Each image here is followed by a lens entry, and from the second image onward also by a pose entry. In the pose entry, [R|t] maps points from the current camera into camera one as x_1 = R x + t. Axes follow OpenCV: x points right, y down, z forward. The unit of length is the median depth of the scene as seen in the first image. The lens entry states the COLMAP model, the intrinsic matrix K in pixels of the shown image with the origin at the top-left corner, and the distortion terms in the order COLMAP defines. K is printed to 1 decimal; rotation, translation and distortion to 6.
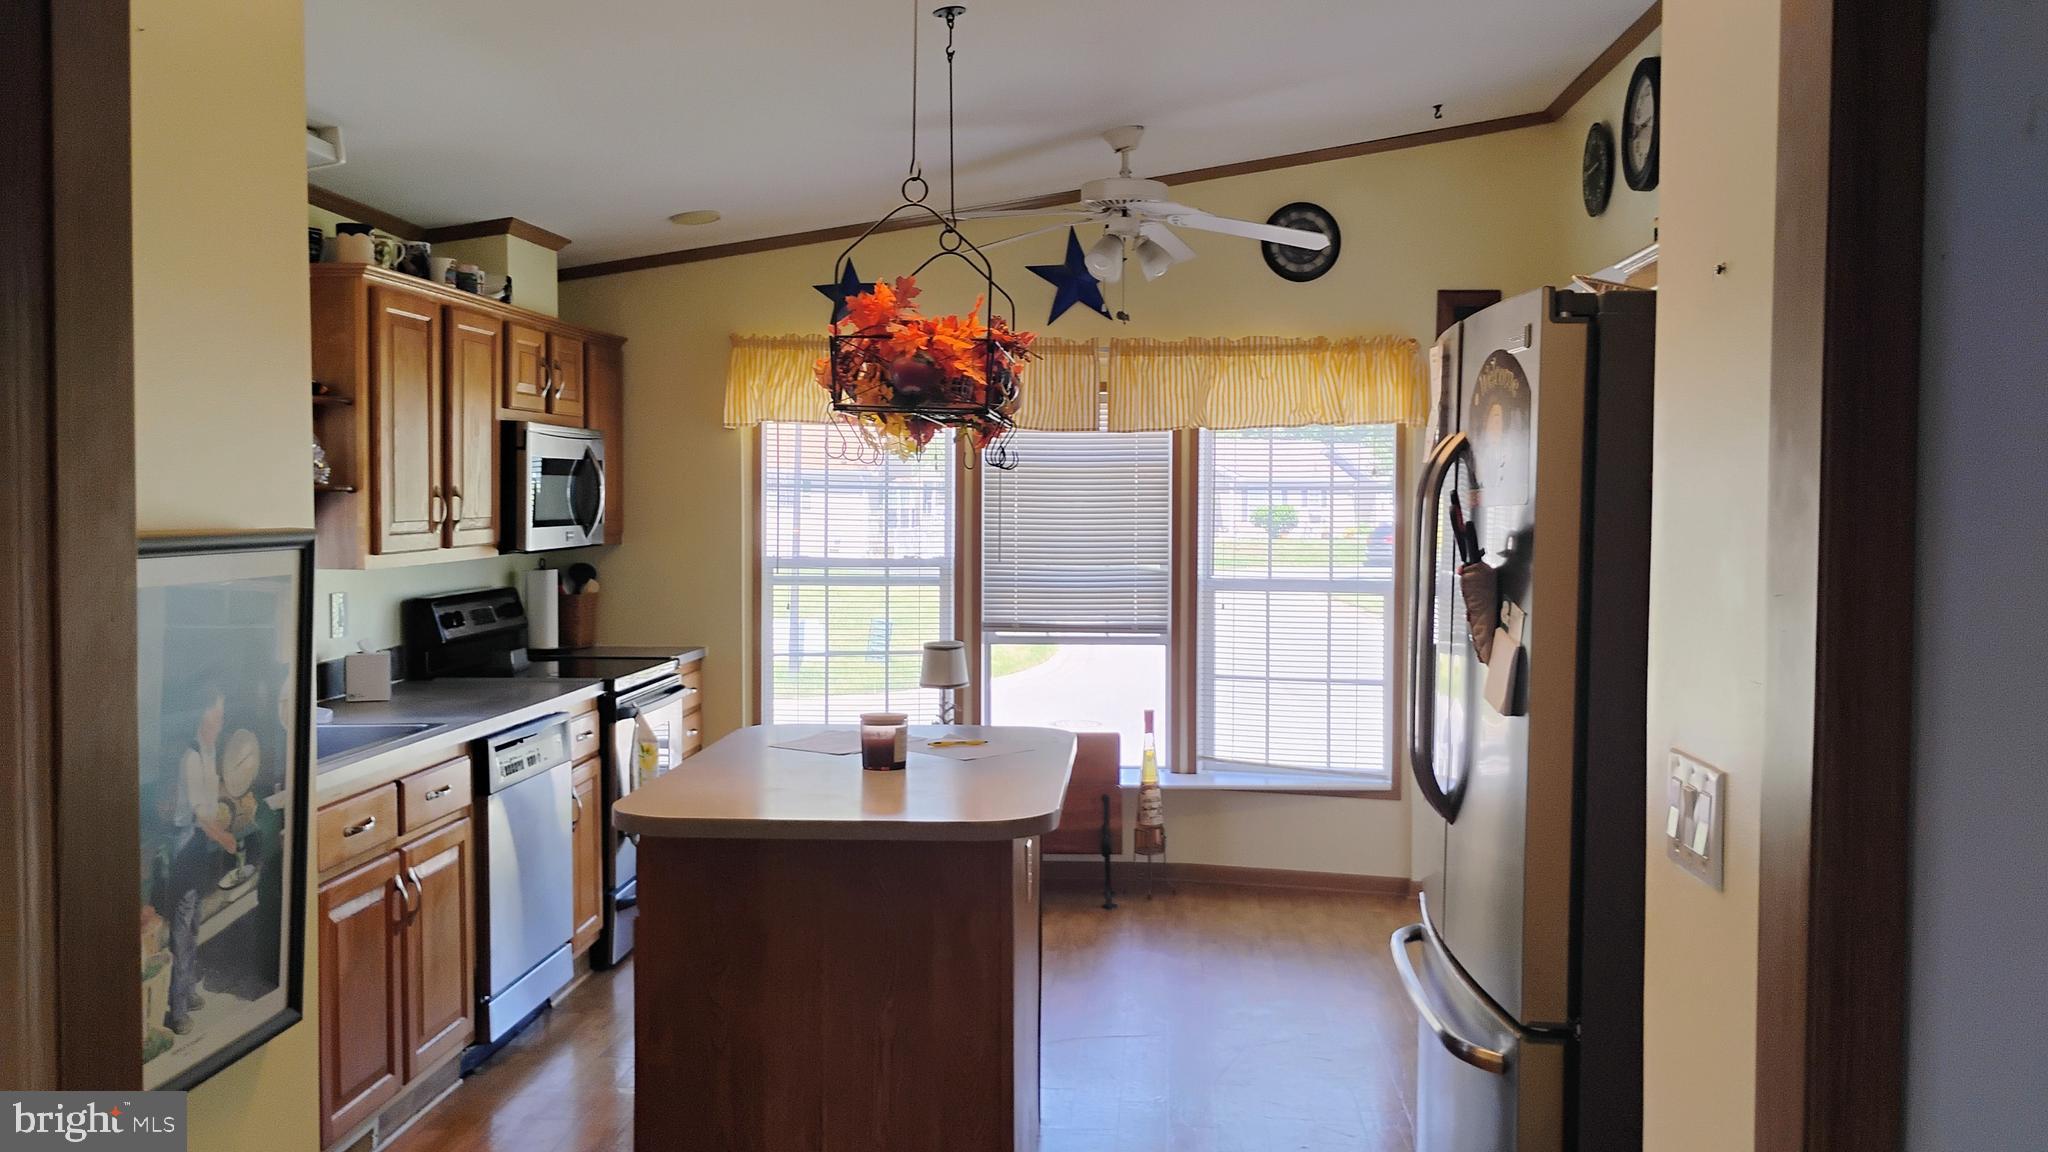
lens RADIAL K [[1684.5, 0, 1021.9], [0, 1684.5, 574.6], [0, 0, 1]] dist [0.018157, -0.005293]
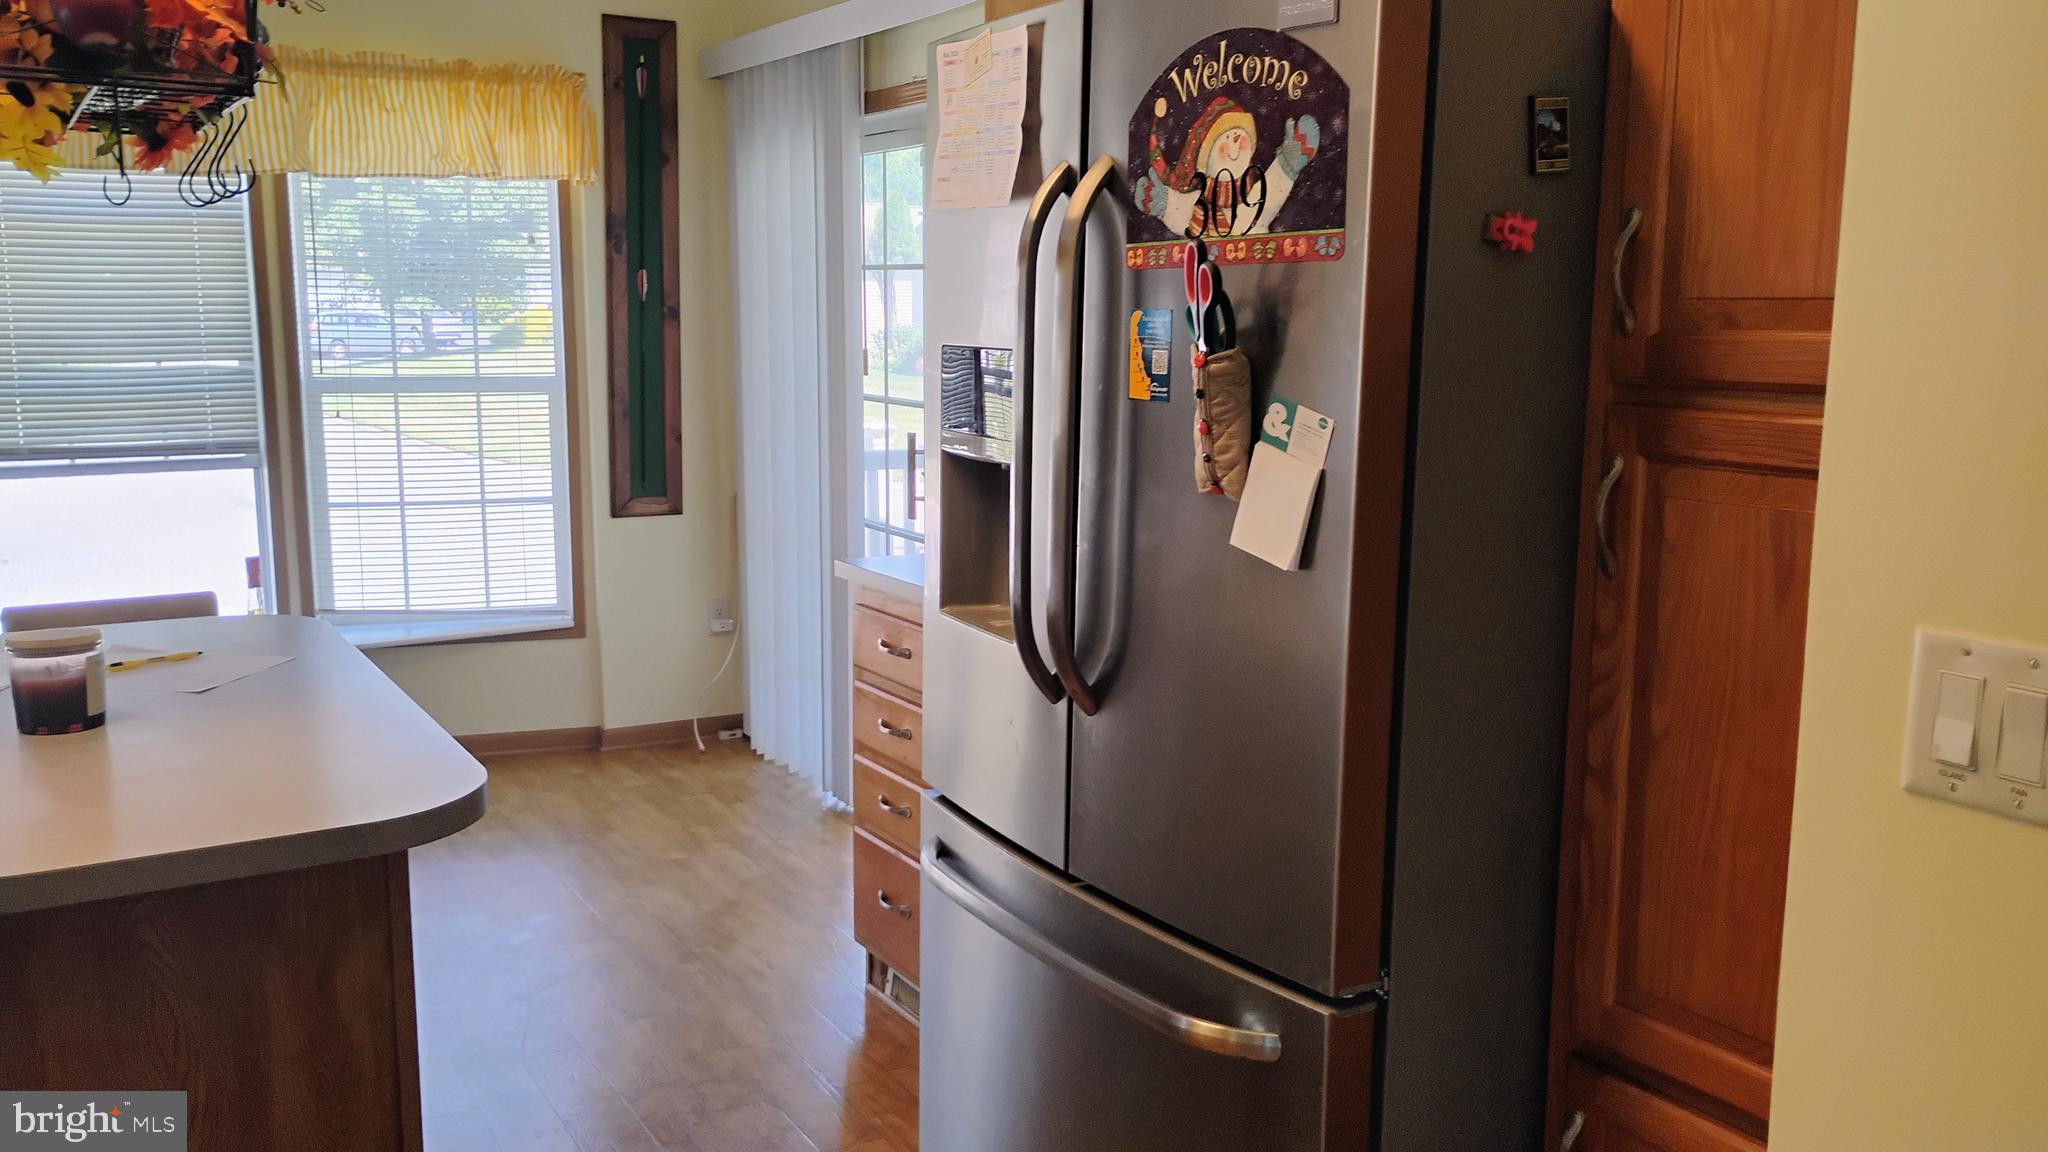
lens RADIAL K [[1684.5, 0, 1025.3], [0, 1684.5, 578.6], [0, 0, 1]] dist [0.018157, -0.005293]
pose [[0.812209, -0.094327, 0.575689, -0.078972], [0.020831, 0.990901, 0.132970, -0.002866], [-0.582994, -0.096007, 0.806784, 0.193312]]
